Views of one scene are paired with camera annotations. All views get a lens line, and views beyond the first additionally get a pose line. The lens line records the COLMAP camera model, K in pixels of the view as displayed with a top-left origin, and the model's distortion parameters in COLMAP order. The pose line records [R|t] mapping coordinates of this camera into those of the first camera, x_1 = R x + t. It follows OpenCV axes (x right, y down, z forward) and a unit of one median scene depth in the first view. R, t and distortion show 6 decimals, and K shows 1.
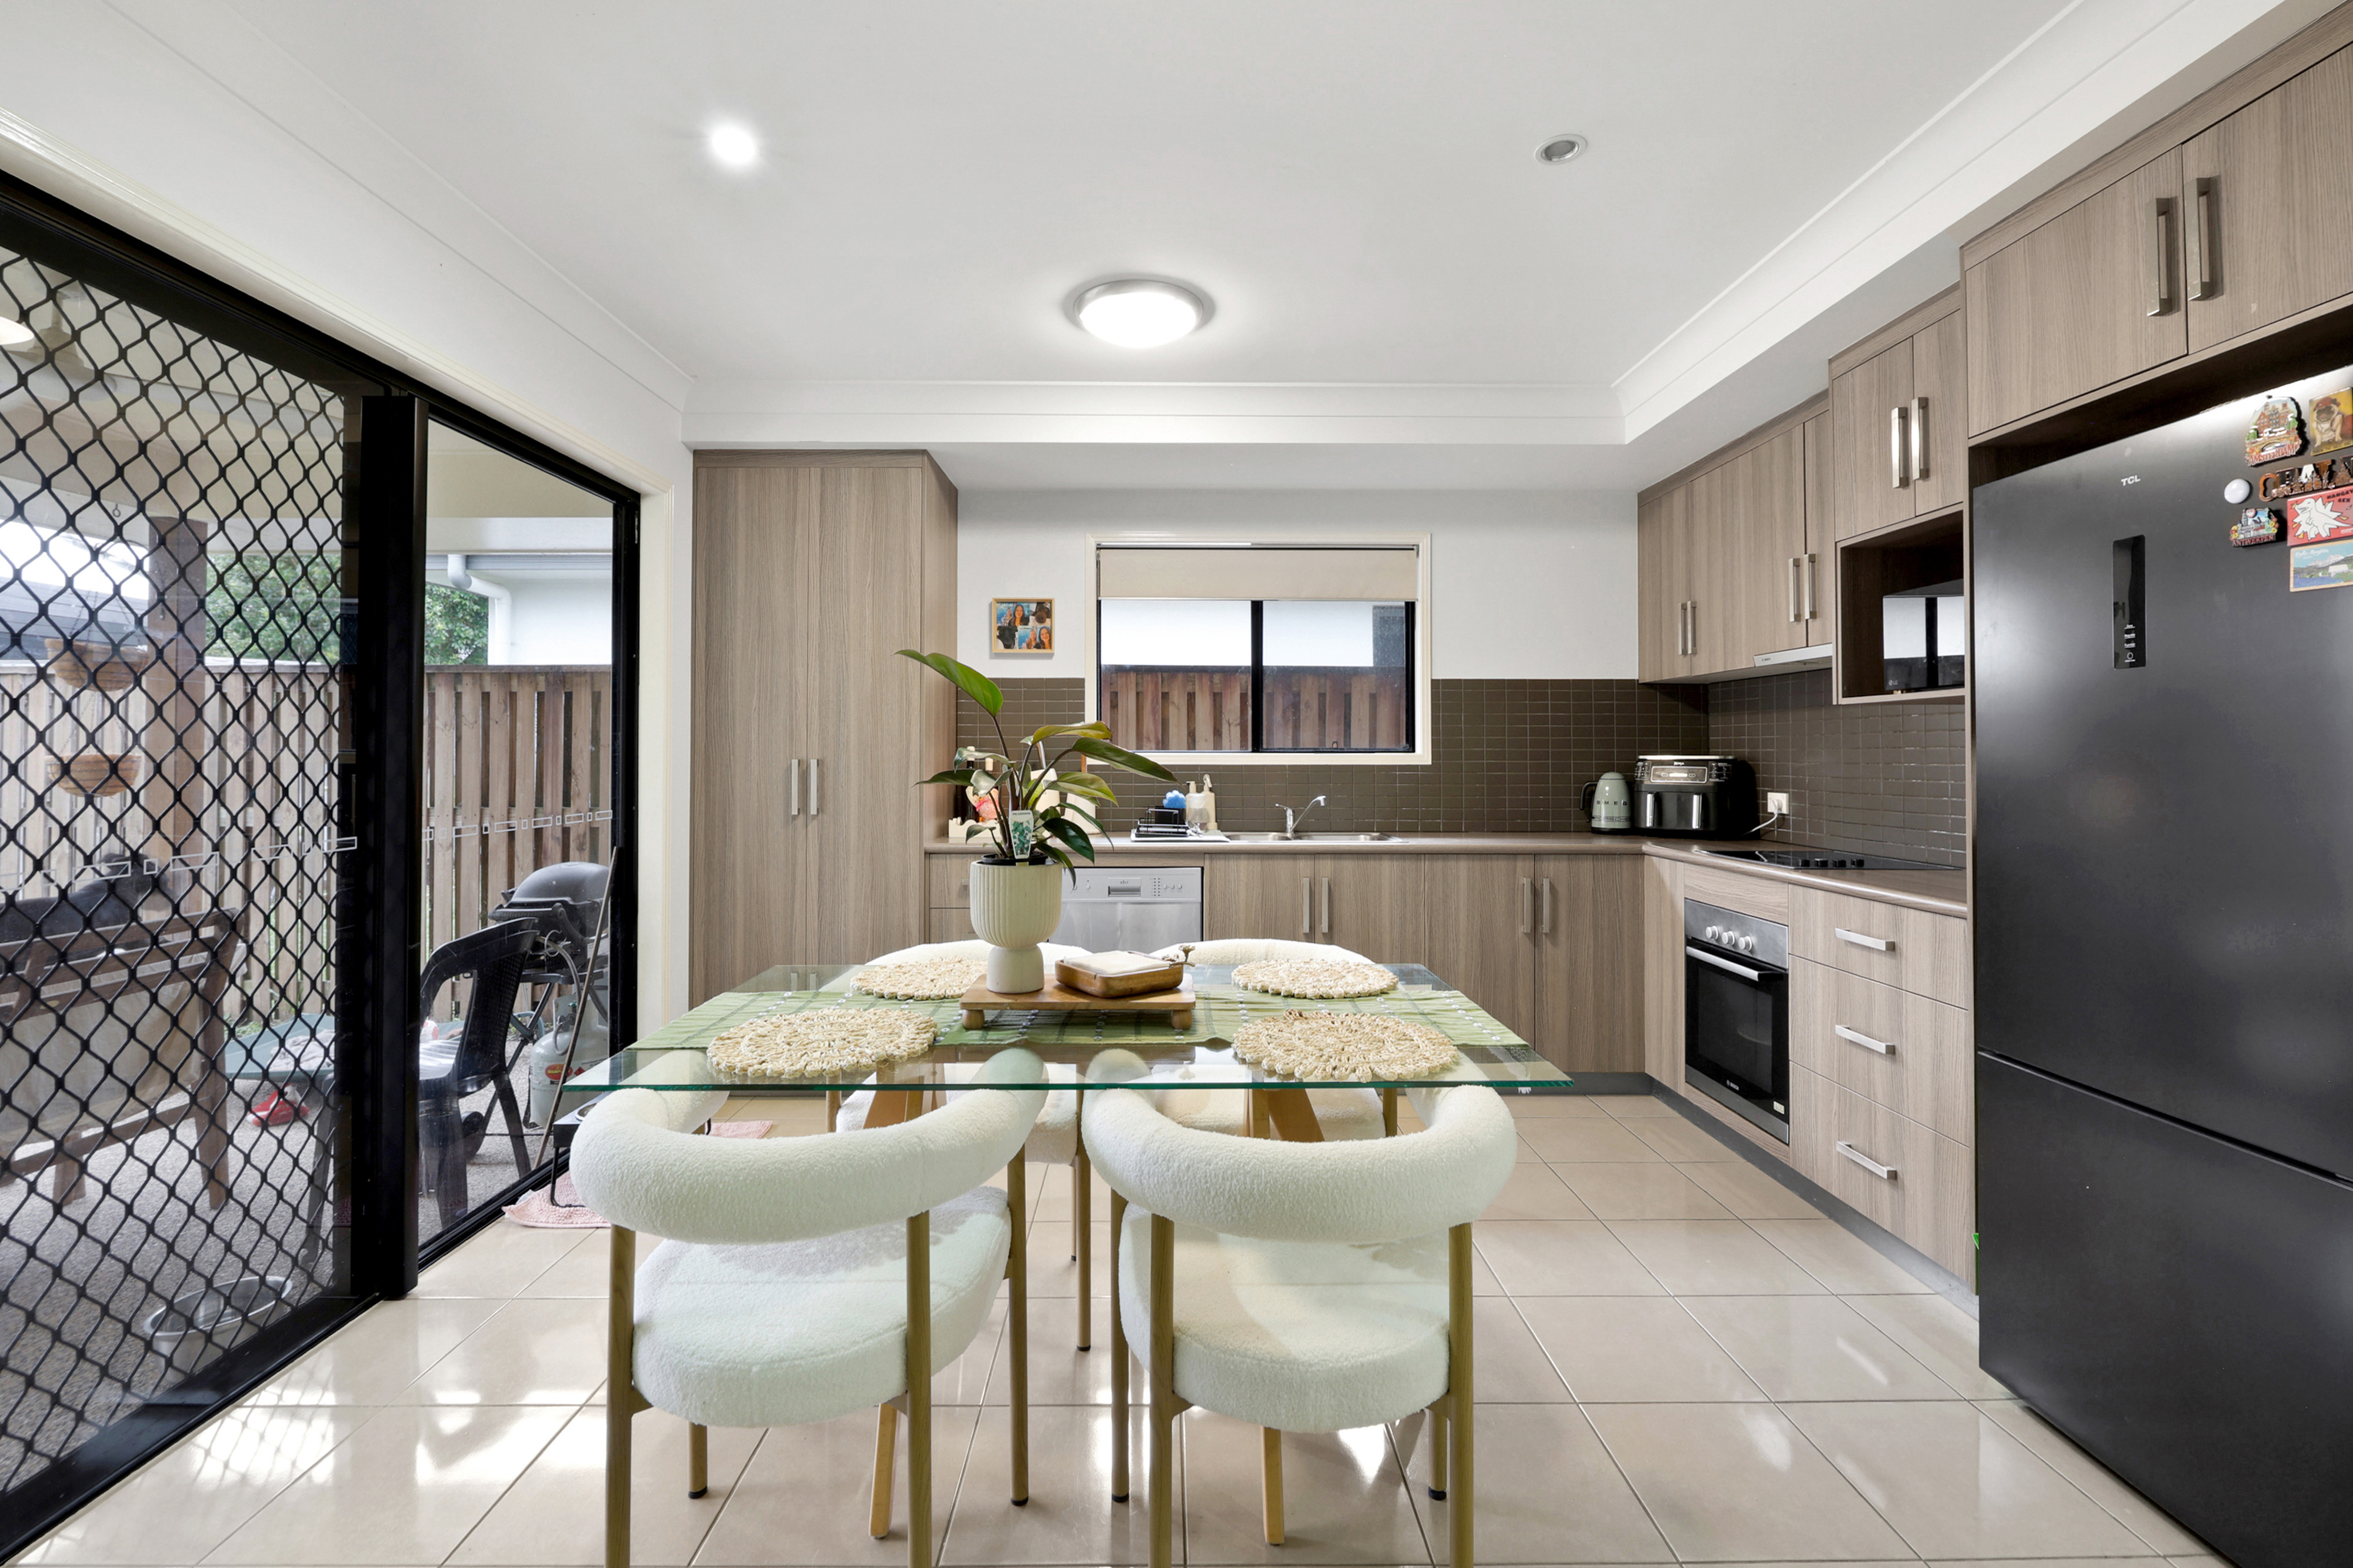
lens RADIAL K [[944.2, 0, 1177.2], [0, 944.2, 742.4], [0, 0, 1]] dist [-0.012896, -0.000332]
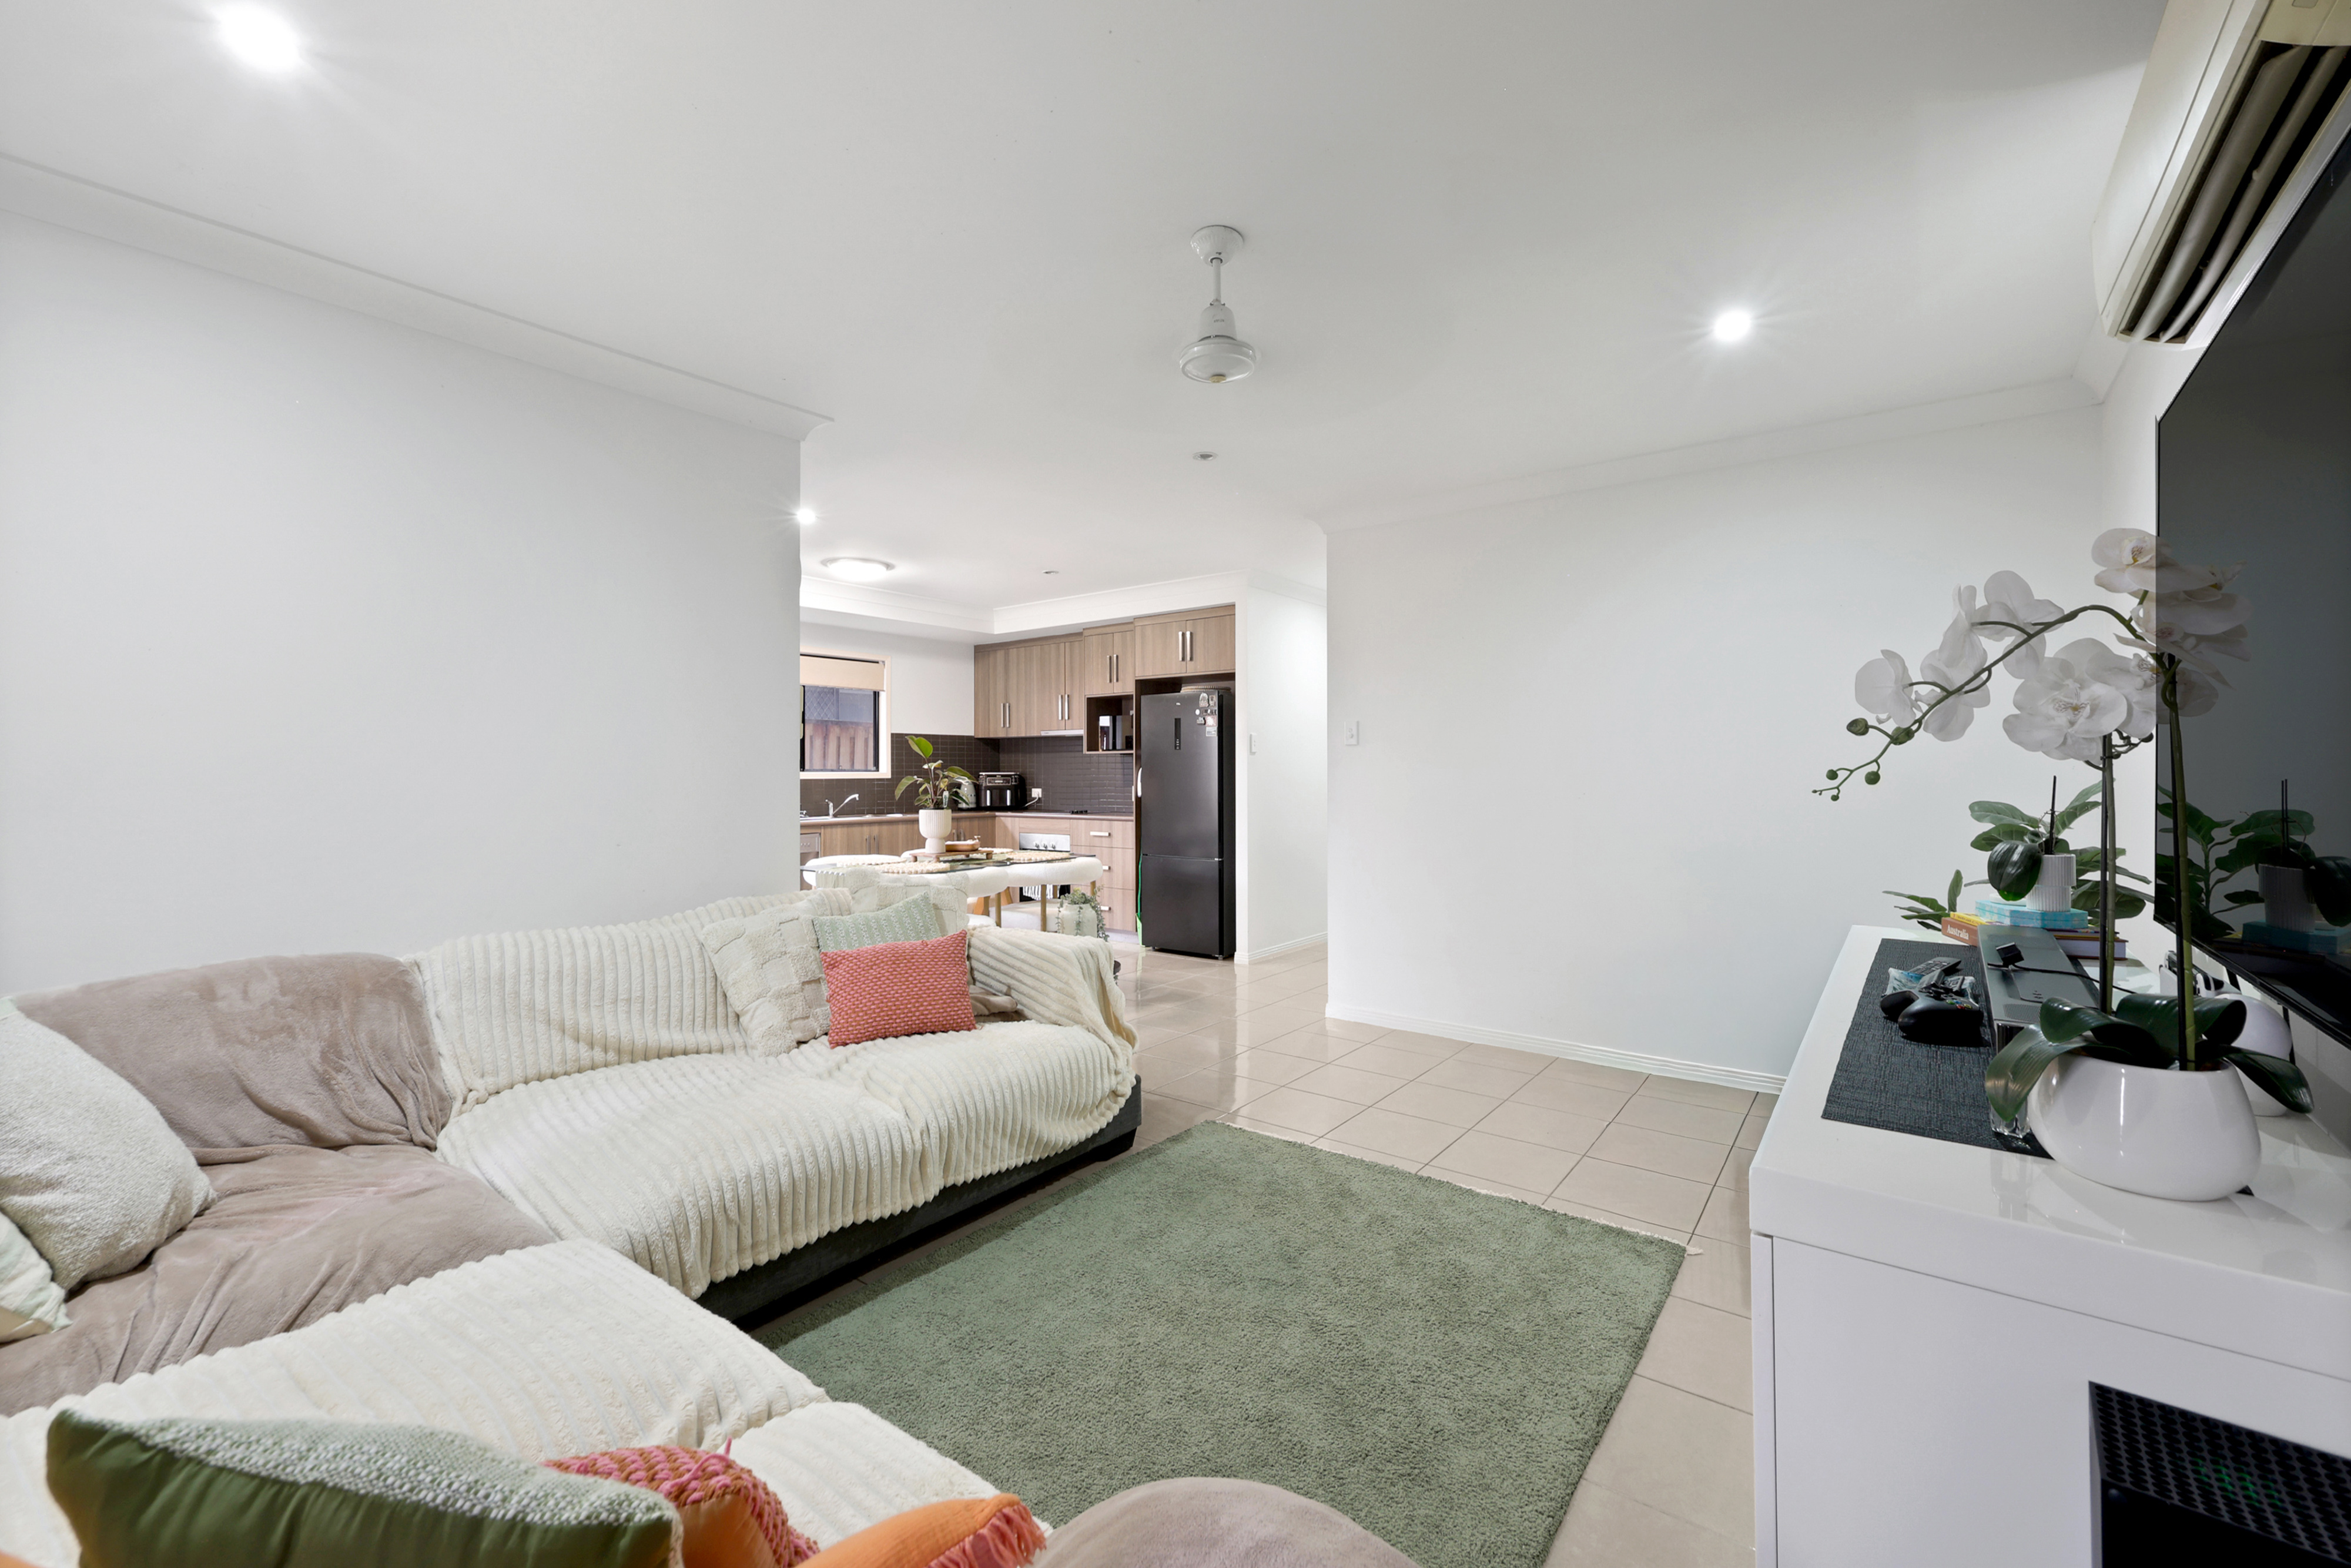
lens RADIAL K [[943.4, 0, 1163.3], [0, 943.4, 773.8], [0, 0, 1]] dist [-0.012896, -0.000332]
pose [[0.581657, -0.005208, 0.813417, -1.040477], [-0.006713, 0.999915, 0.011203, -0.010019], [-0.813406, -0.011977, 0.581573, -0.592333]]
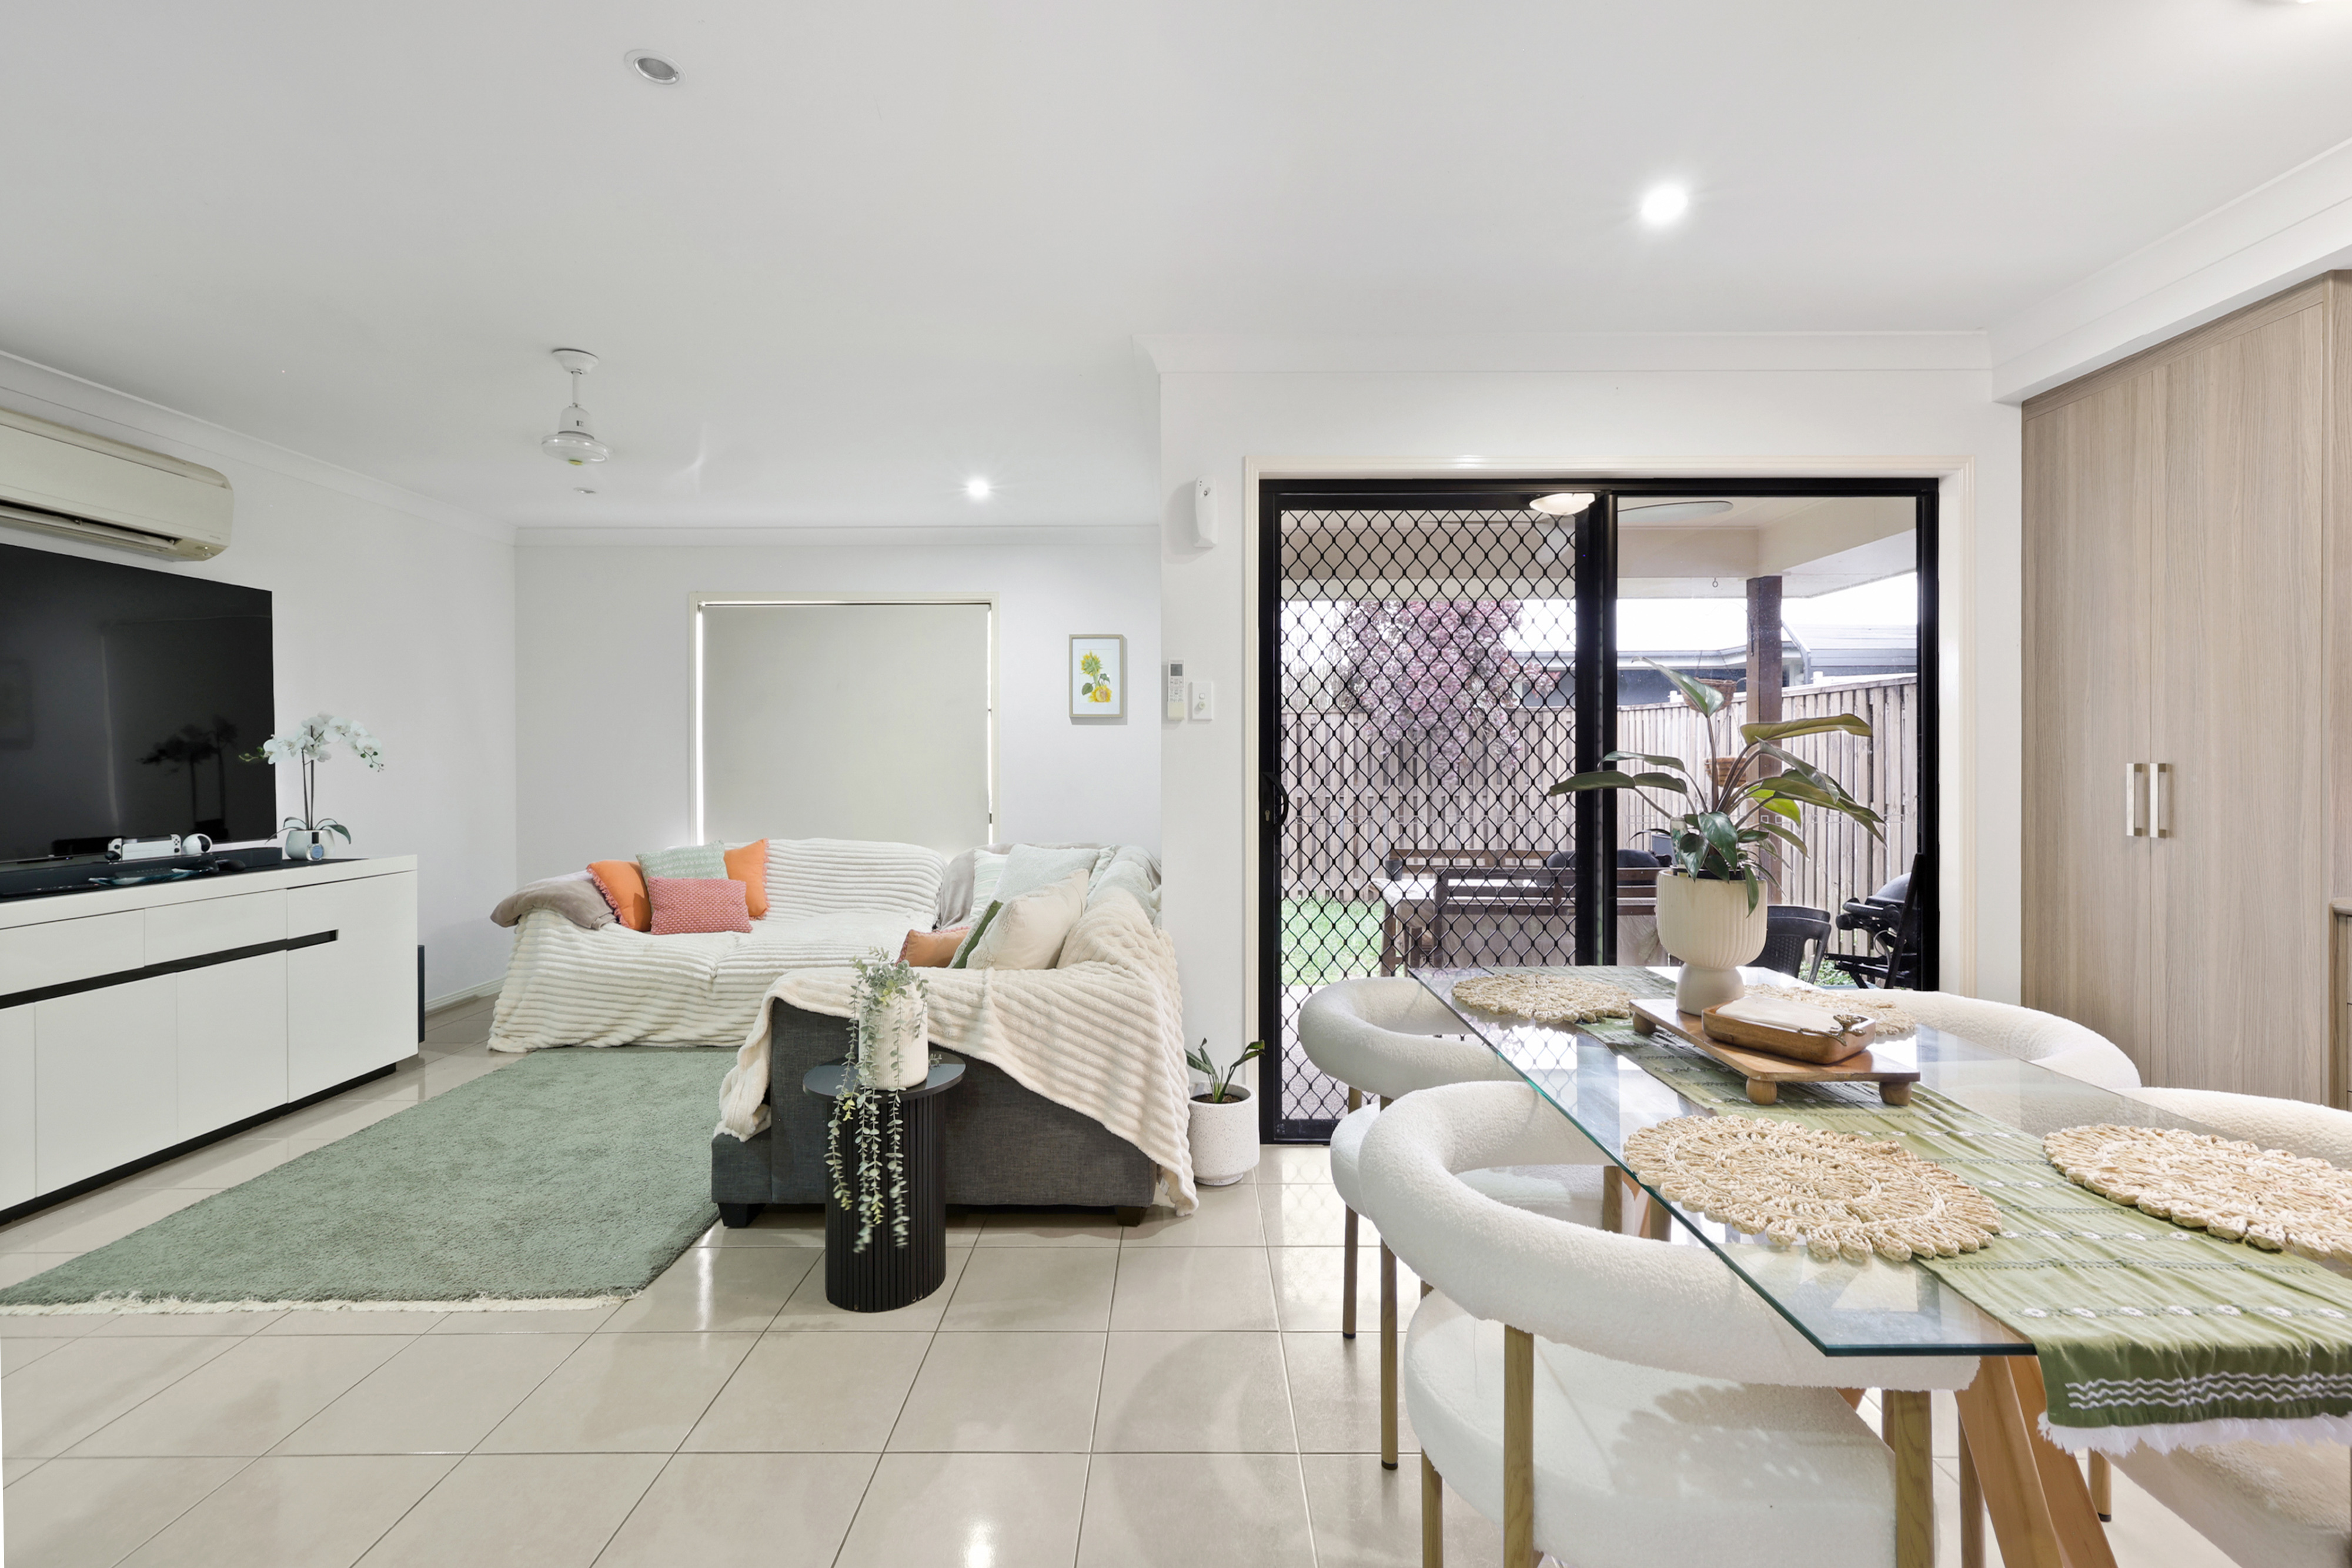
lens RADIAL K [[943.8, 0, 1166.6], [0, 943.8, 769.7], [0, 0, 1]] dist [-0.012896, -0.000332]
pose [[0.022937, 0.010228, -0.999685, 0.367212], [0.015957, 0.999817, 0.010596, 0.002962], [0.999610, -0.016195, 0.022770, 0.226418]]
